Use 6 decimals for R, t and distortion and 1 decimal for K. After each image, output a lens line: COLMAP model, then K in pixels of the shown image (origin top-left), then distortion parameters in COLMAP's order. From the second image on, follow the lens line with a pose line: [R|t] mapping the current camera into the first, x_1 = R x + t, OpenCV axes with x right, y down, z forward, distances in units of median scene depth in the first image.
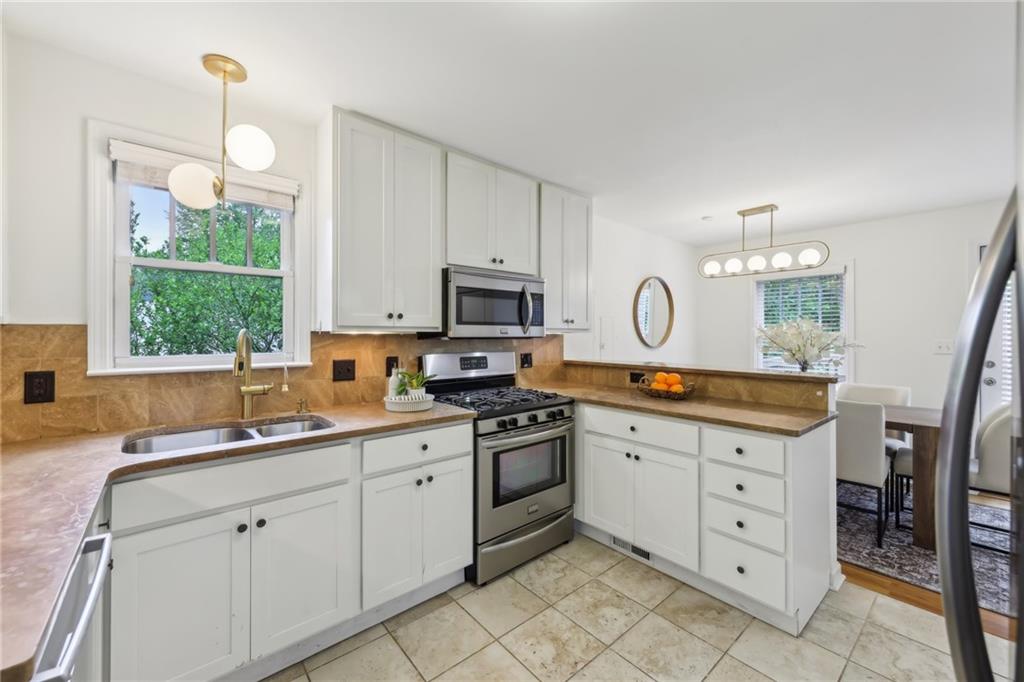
lens RADIAL K [[402.4, 0, 517.6], [0, 402.4, 338.2], [0, 0, 1]] dist [-0.001879, 0.000816]
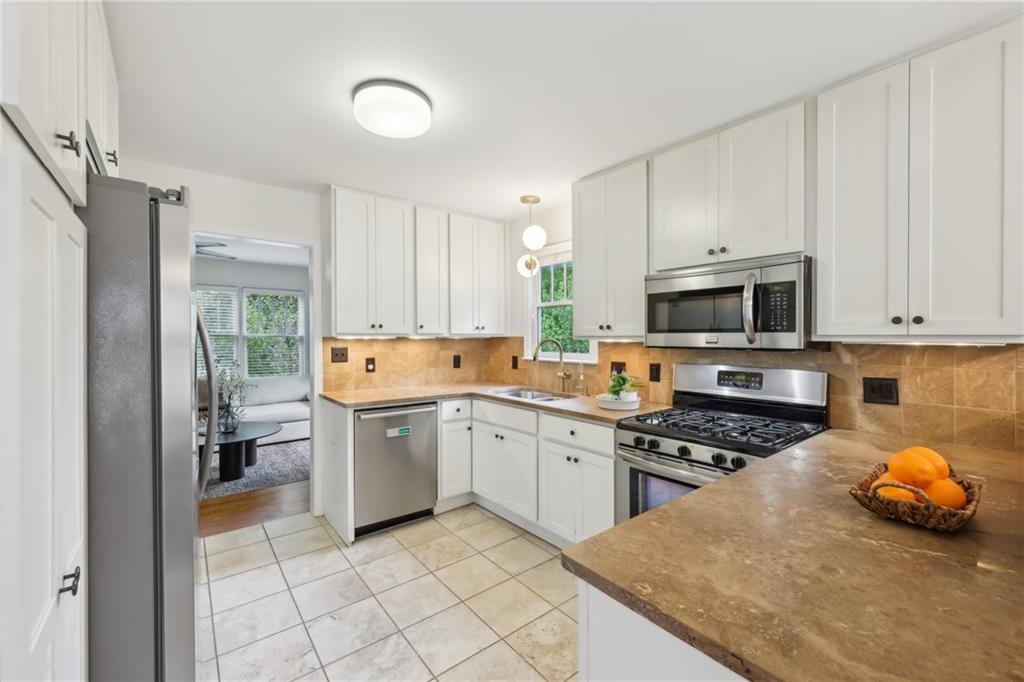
lens RADIAL K [[402.4, 0, 505.3], [0, 402.4, 346.5], [0, 0, 1]] dist [-0.001879, 0.000816]
pose [[-0.032597, 0.021532, -0.999237, 0.839318], [-0.011375, 0.999695, 0.021913, -0.018890], [0.999404, 0.012081, -0.032342, 0.678442]]
